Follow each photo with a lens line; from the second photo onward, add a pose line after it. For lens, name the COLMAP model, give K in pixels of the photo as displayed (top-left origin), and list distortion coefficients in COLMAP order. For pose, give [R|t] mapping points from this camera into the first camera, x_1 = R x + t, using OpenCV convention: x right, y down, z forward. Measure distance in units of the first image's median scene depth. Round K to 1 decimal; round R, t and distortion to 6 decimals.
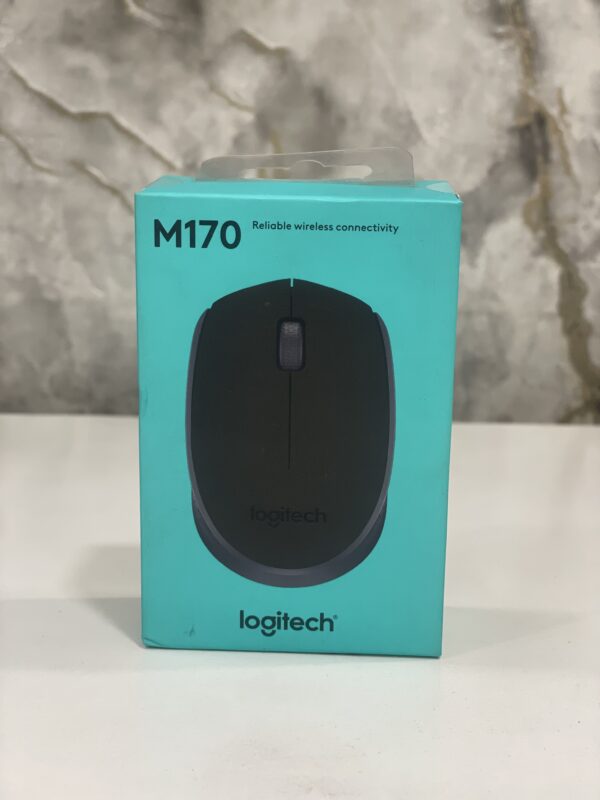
lens RADIAL K [[1228.7, 0, 297.1], [0, 1228.7, 404.4], [0, 0, 1]] dist [0.007154, 0.000000]
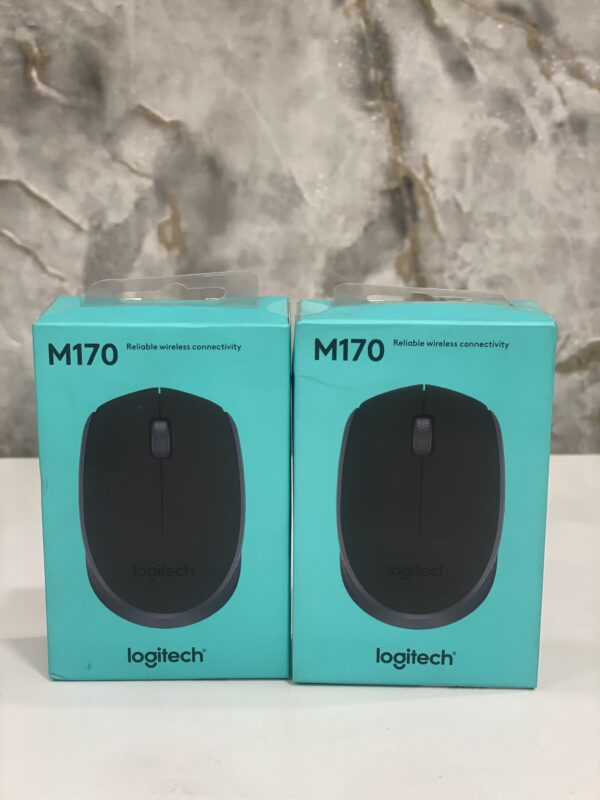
lens RADIAL K [[1212.3, 0, 299.8], [0, 1212.3, 410.1], [0, 0, 1]] dist [0.025305, 0.000000]
pose [[0.997808, -0.024407, 0.061512, 0.025240], [0.024030, 0.999688, 0.006859, -0.033750], [-0.061660, -0.005366, 0.998083, -0.103777]]
